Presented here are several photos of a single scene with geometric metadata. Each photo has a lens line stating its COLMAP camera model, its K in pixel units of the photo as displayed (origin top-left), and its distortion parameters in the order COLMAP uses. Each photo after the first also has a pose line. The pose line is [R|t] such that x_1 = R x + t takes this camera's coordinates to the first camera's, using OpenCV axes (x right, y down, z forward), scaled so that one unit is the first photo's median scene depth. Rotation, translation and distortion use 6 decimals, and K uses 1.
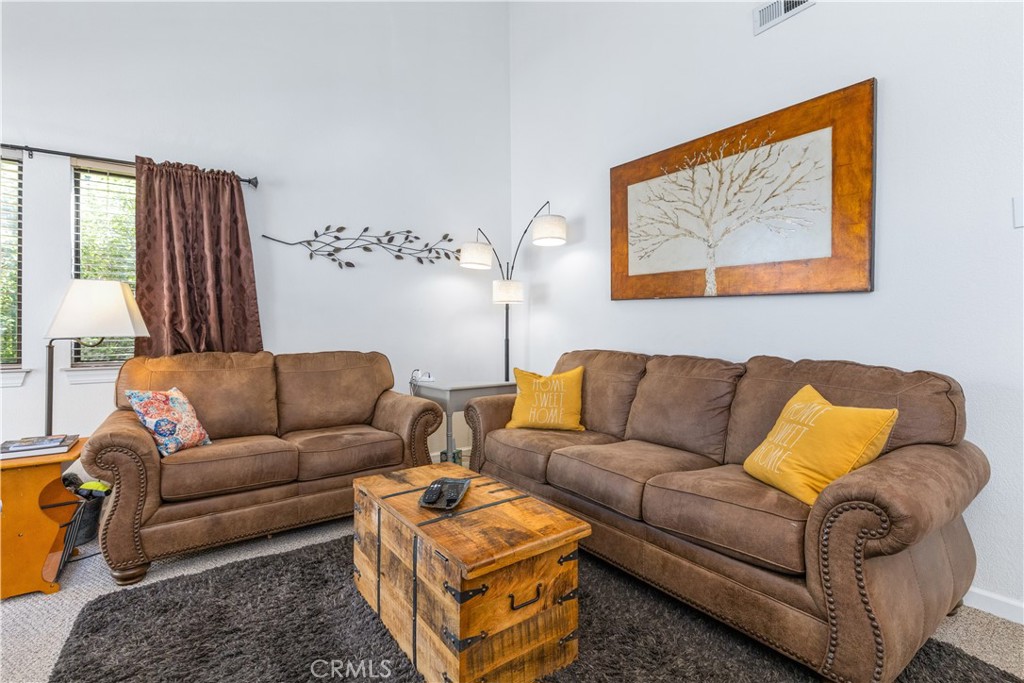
lens RADIAL K [[464.6, 0, 509.4], [0, 464.6, 334.7], [0, 0, 1]] dist [0.000911, -0.001632]
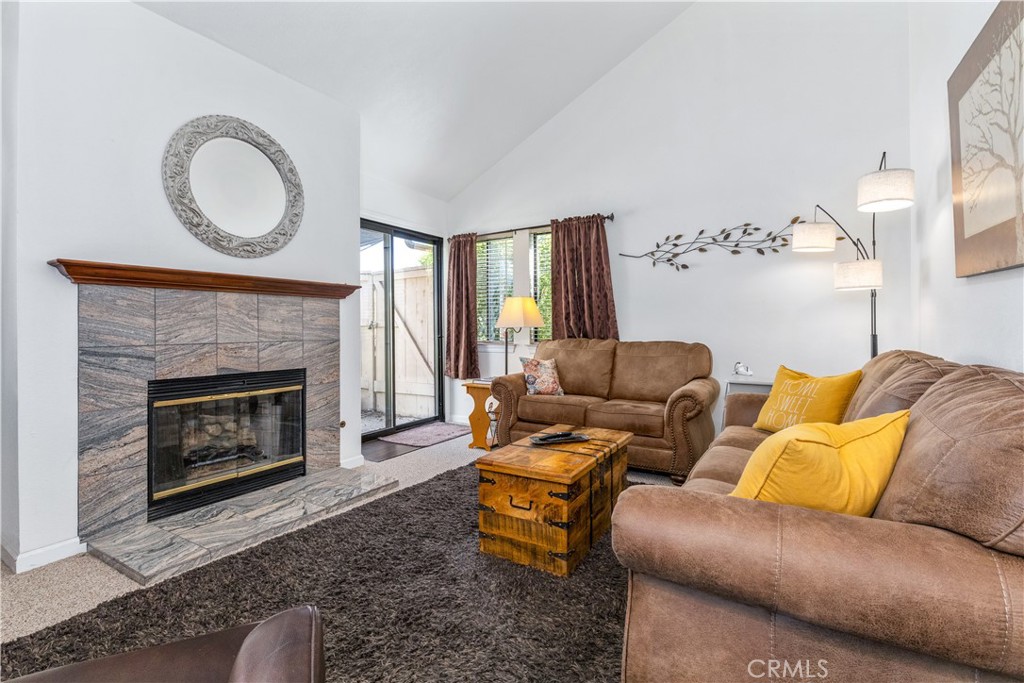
lens RADIAL K [[464.6, 0, 516.2], [0, 464.6, 336.4], [0, 0, 1]] dist [0.000911, -0.001632]
pose [[0.418931, 0.022932, -0.907728, 0.656753], [-0.006286, 0.999730, 0.022355, -0.001076], [0.907996, -0.003659, 0.418962, 0.174843]]
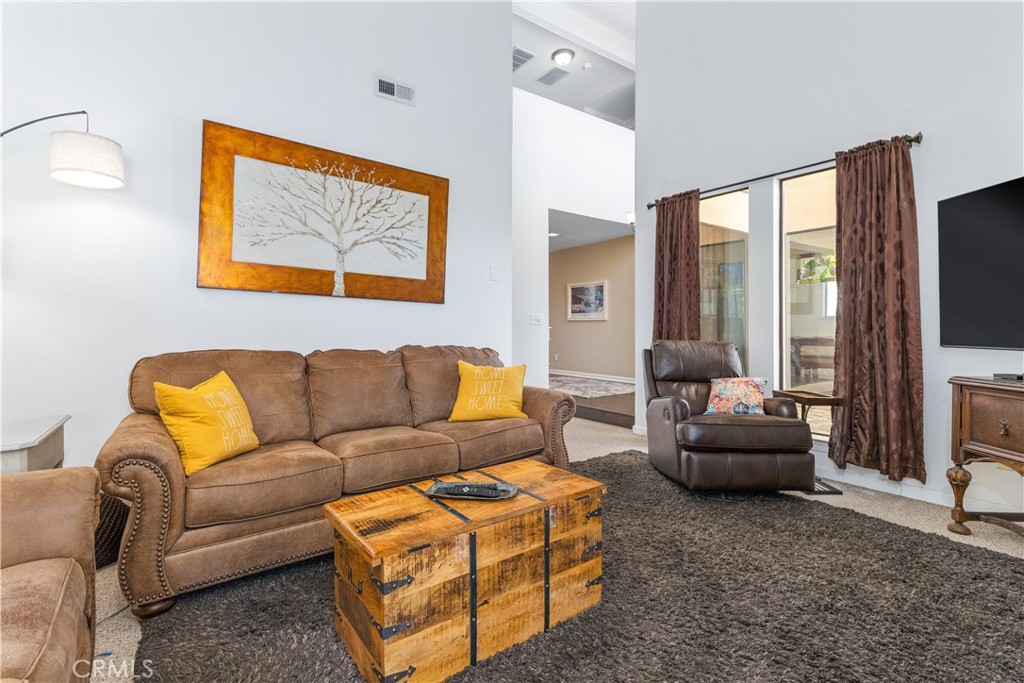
lens RADIAL K [[464.6, 0, 514.6], [0, 464.6, 335.0], [0, 0, 1]] dist [0.000911, -0.001632]
pose [[-0.007750, -0.007350, 0.999943, -0.659913], [0.006764, 0.999950, 0.007403, 0.005816], [-0.999947, 0.006821, -0.007700, 0.550455]]
